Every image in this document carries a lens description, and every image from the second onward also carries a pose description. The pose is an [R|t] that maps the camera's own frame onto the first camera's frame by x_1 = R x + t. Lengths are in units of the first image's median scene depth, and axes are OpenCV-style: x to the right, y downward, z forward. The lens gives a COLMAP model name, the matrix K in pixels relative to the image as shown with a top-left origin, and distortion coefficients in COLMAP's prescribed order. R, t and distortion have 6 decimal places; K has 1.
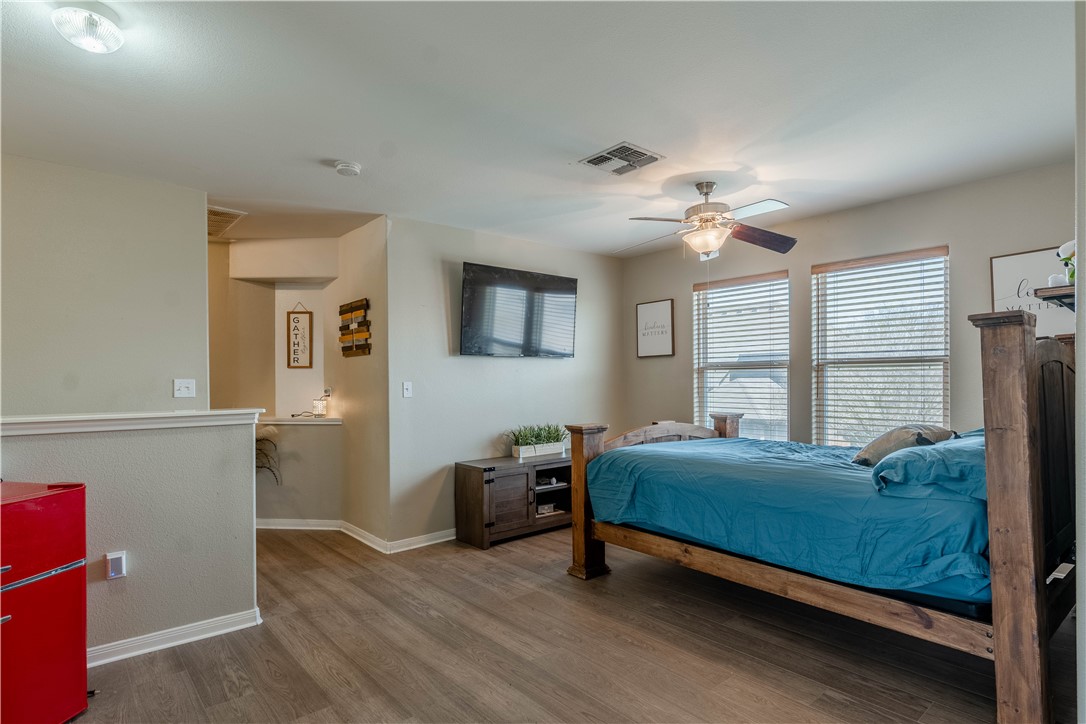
lens RADIAL K [[576.9, 0, 542.2], [0, 576.9, 382.5], [0, 0, 1]] dist [0.000084, -0.000300]
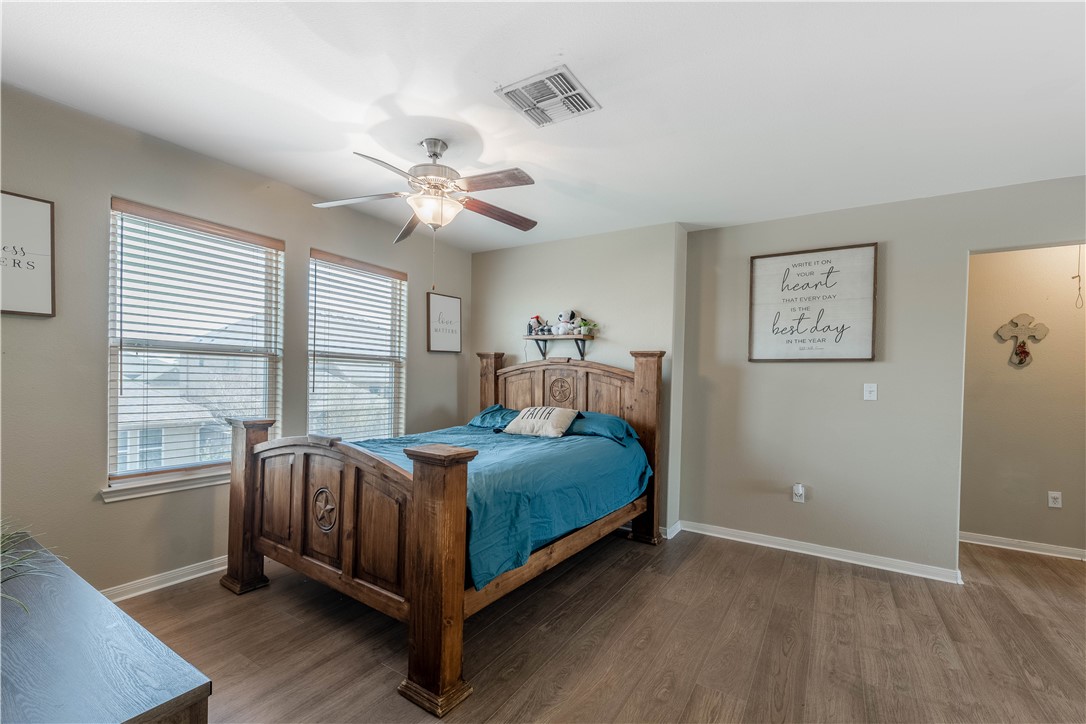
lens RADIAL K [[457.2, 0, 544.7], [0, 457.2, 381.4], [0, 0, 1]] dist [0.002781, 0.000177]
pose [[-0.296996, -0.007353, 0.954850, -0.411351], [-0.019625, 0.999806, 0.001596, 0.000926], [-0.954677, -0.018265, -0.297083, 1.049228]]
